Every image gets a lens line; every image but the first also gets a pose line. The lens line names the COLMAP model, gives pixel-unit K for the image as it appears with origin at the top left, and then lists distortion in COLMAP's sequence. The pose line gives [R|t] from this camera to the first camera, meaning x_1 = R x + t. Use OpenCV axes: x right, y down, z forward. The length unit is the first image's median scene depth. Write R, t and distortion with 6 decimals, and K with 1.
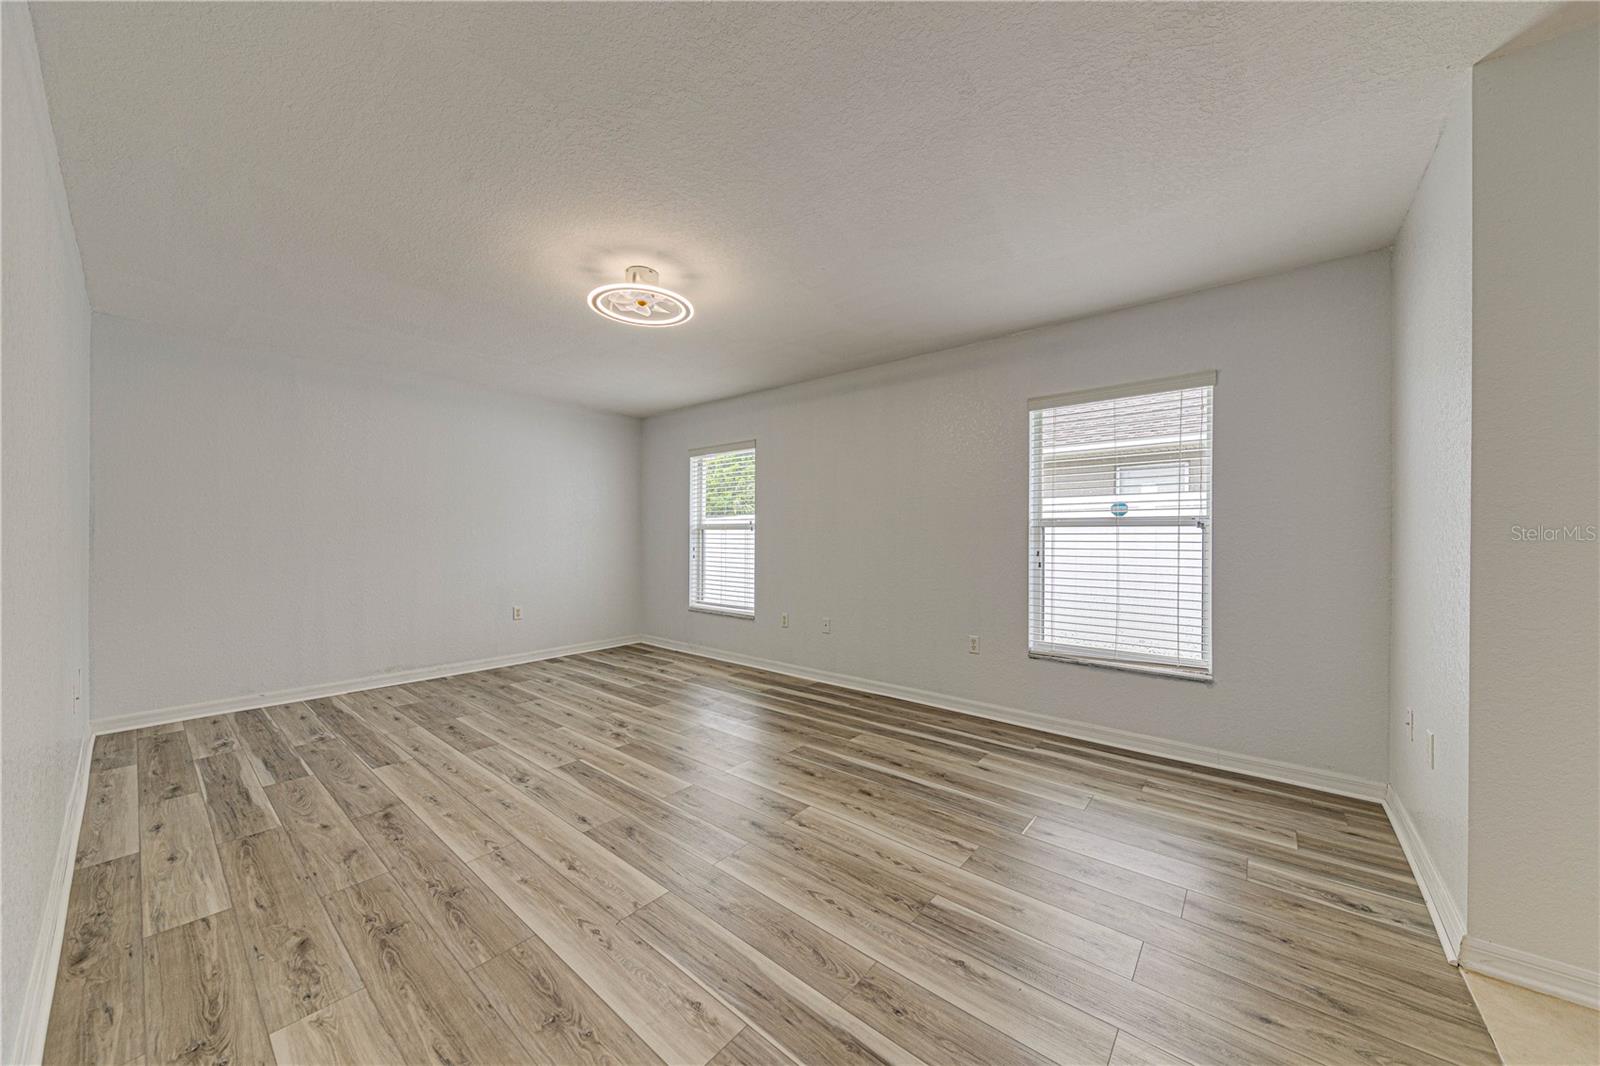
lens RADIAL K [[555.6, 0, 806.9], [0, 555.6, 537.8], [0, 0, 1]] dist [0.000926, -0.000228]
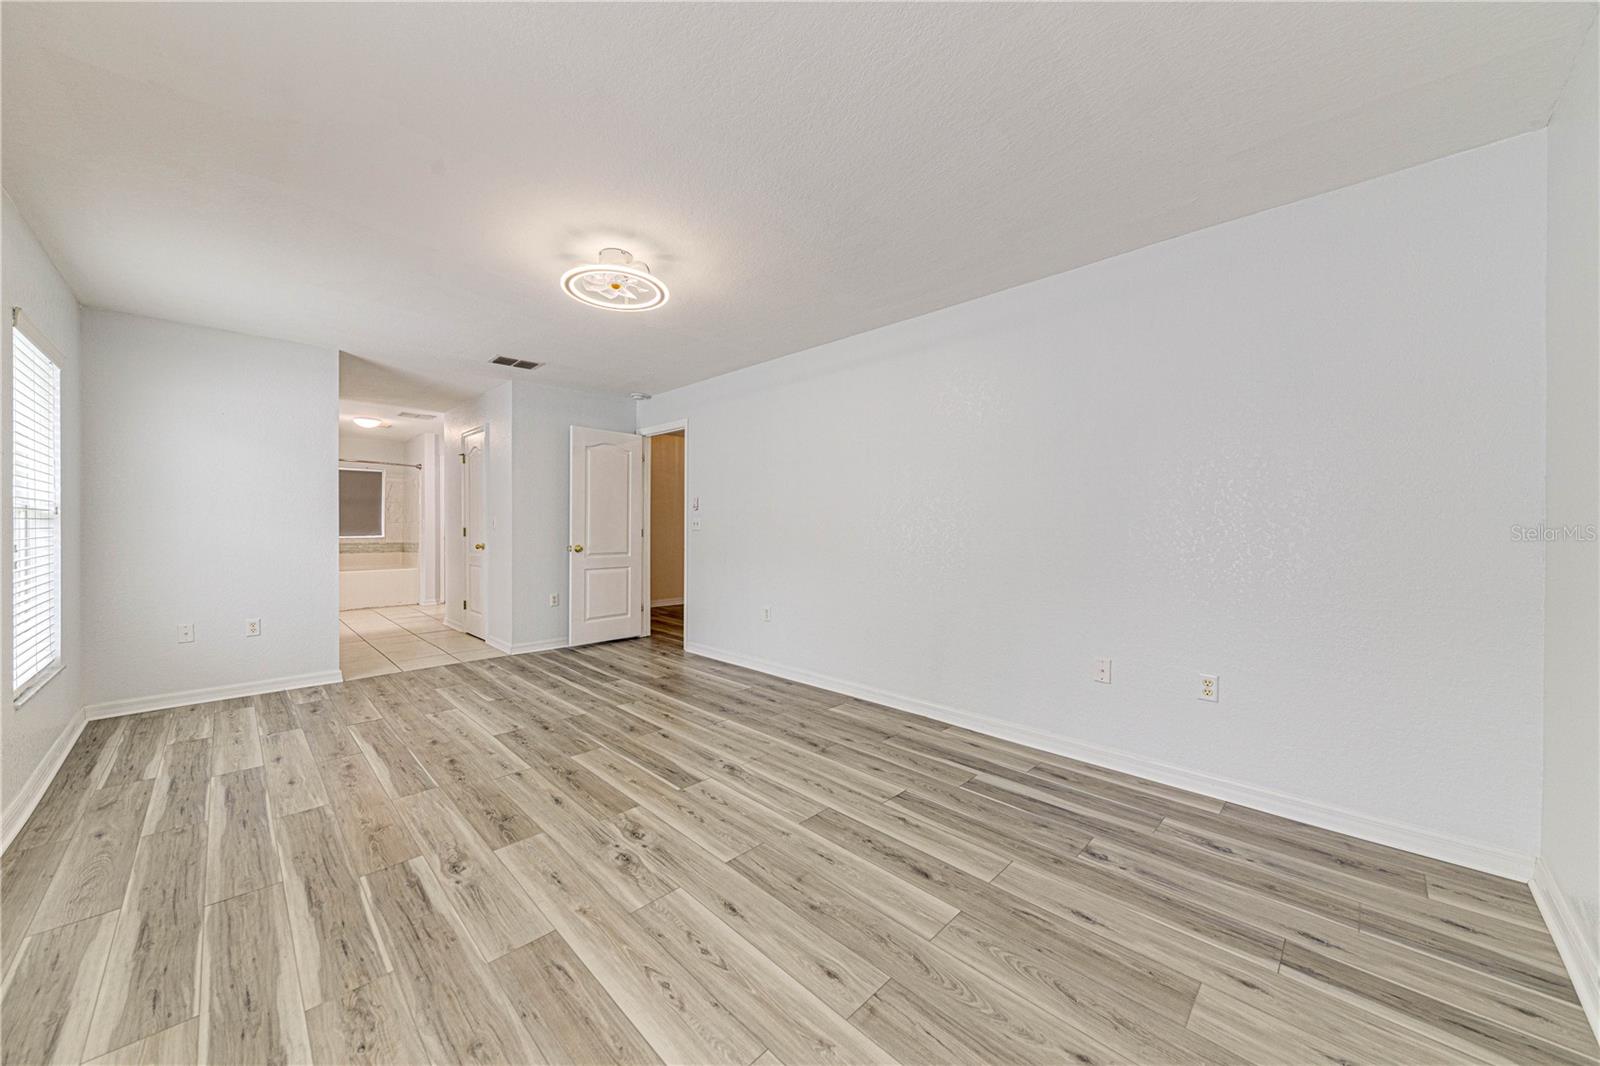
lens RADIAL K [[555.6, 0, 806.9], [0, 555.6, 537.8], [0, 0, 1]] dist [0.000926, -0.000228]
pose [[-0.998474, -0.007793, 0.054678, -0.681853], [-0.006273, 0.999591, 0.027915, -0.015528], [-0.054873, 0.027529, -0.998114, 1.932141]]
